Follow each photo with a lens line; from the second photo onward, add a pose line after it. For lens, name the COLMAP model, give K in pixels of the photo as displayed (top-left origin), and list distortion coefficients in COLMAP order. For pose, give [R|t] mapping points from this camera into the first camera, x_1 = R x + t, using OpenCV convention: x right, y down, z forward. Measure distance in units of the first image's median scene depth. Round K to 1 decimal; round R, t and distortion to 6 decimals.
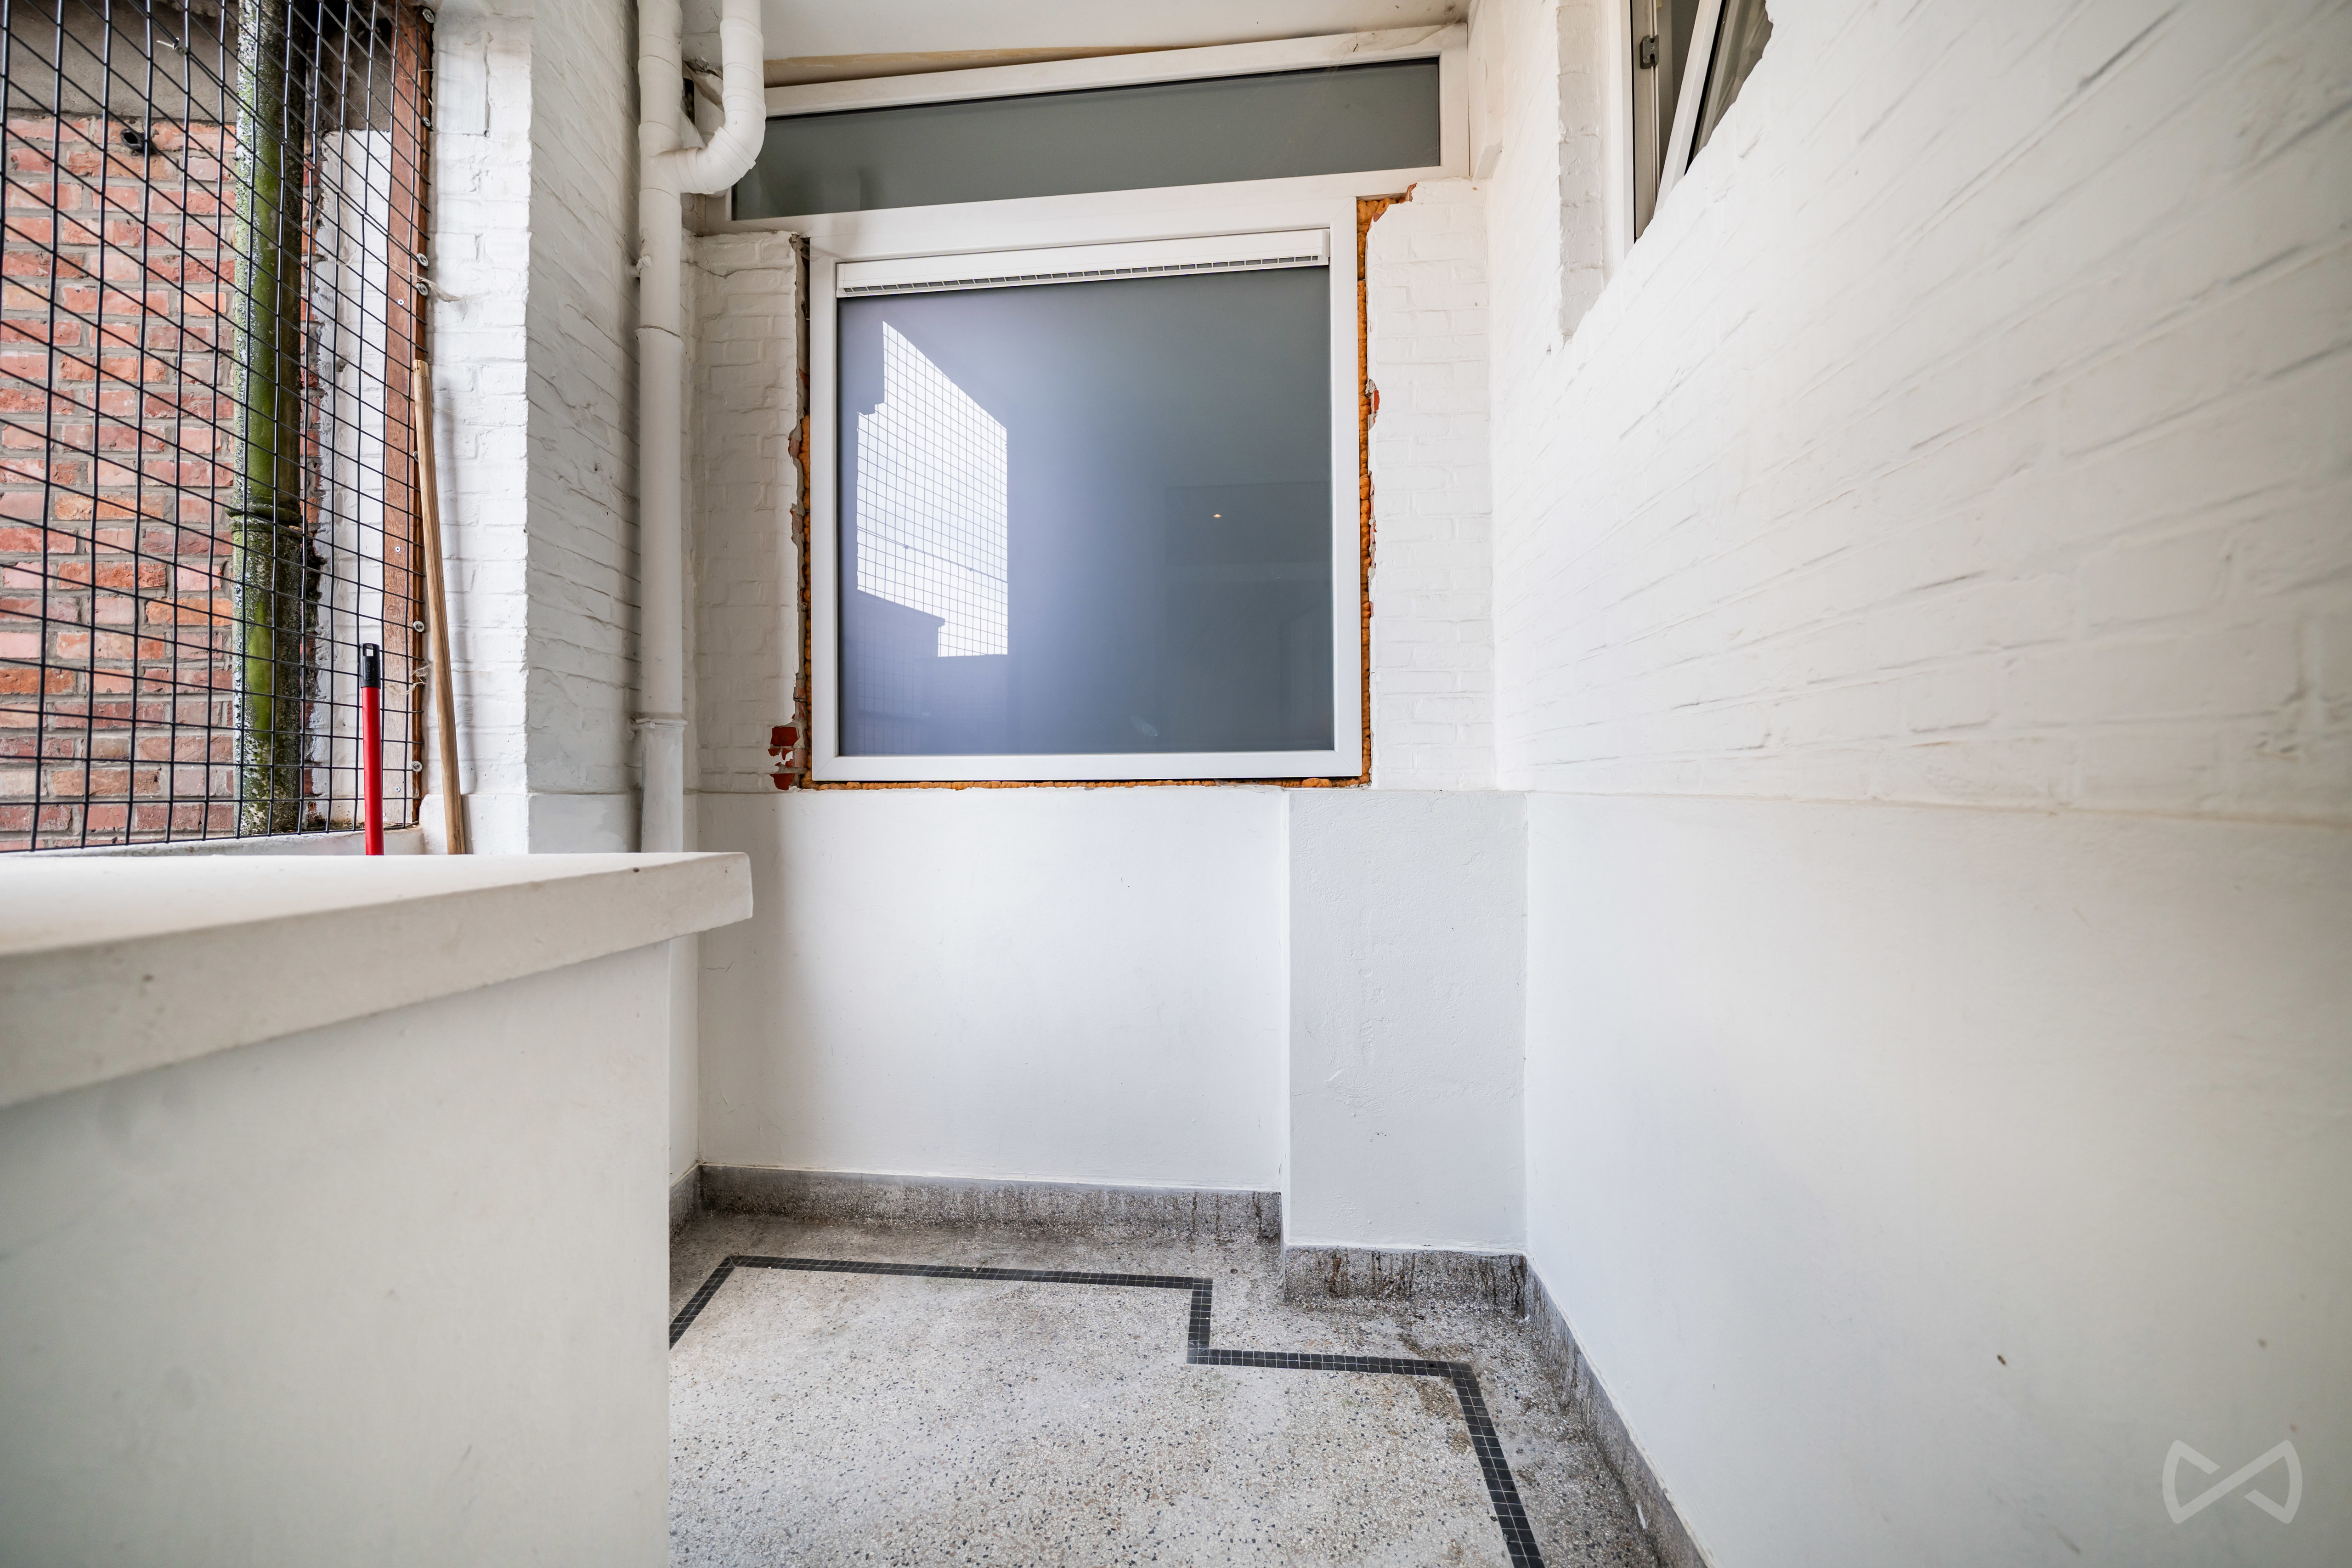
lens RADIAL K [[814.9, 0, 1178.5], [0, 814.9, 781.0], [0, 0, 1]] dist [-0.002781, -0.000095]
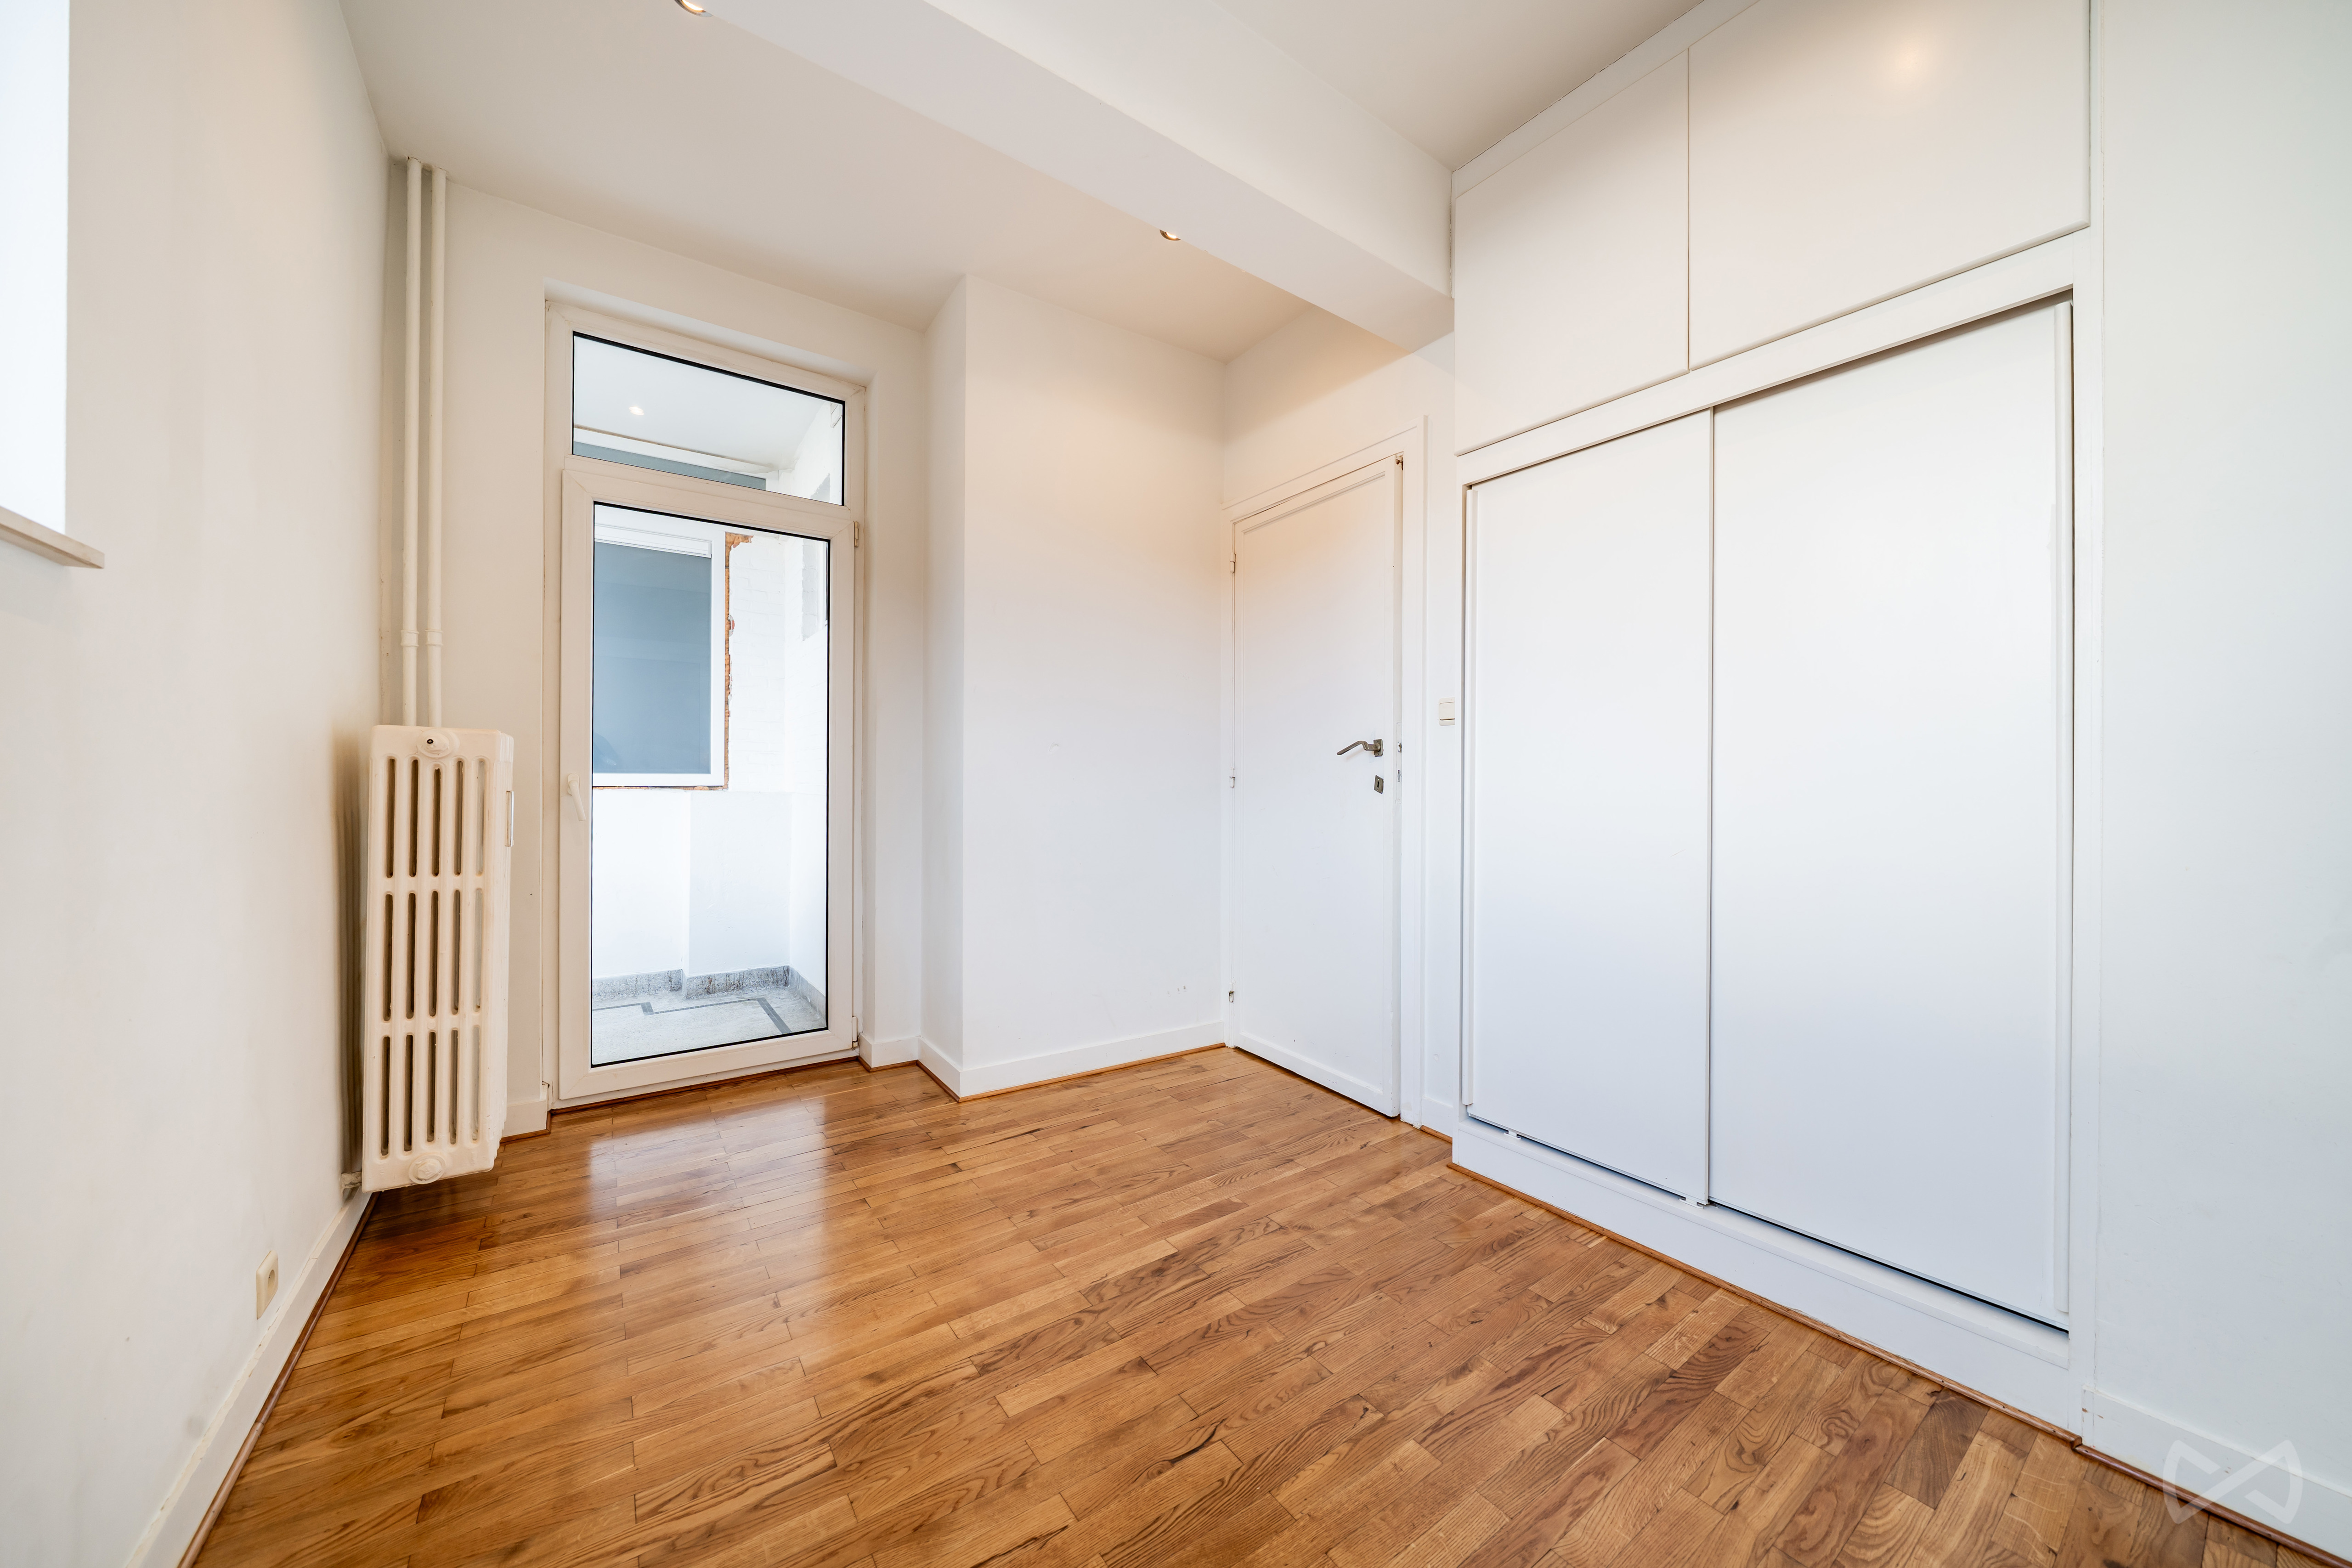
lens RADIAL K [[814.8, 0, 1173.4], [0, 814.8, 782.7], [0, 0, 1]] dist [-0.002781, -0.000095]
pose [[0.754849, 0.010708, 0.655811, -0.325547], [-0.011197, 0.999931, -0.003439, -0.020632], [-0.655803, -0.004747, 0.754917, -1.569642]]
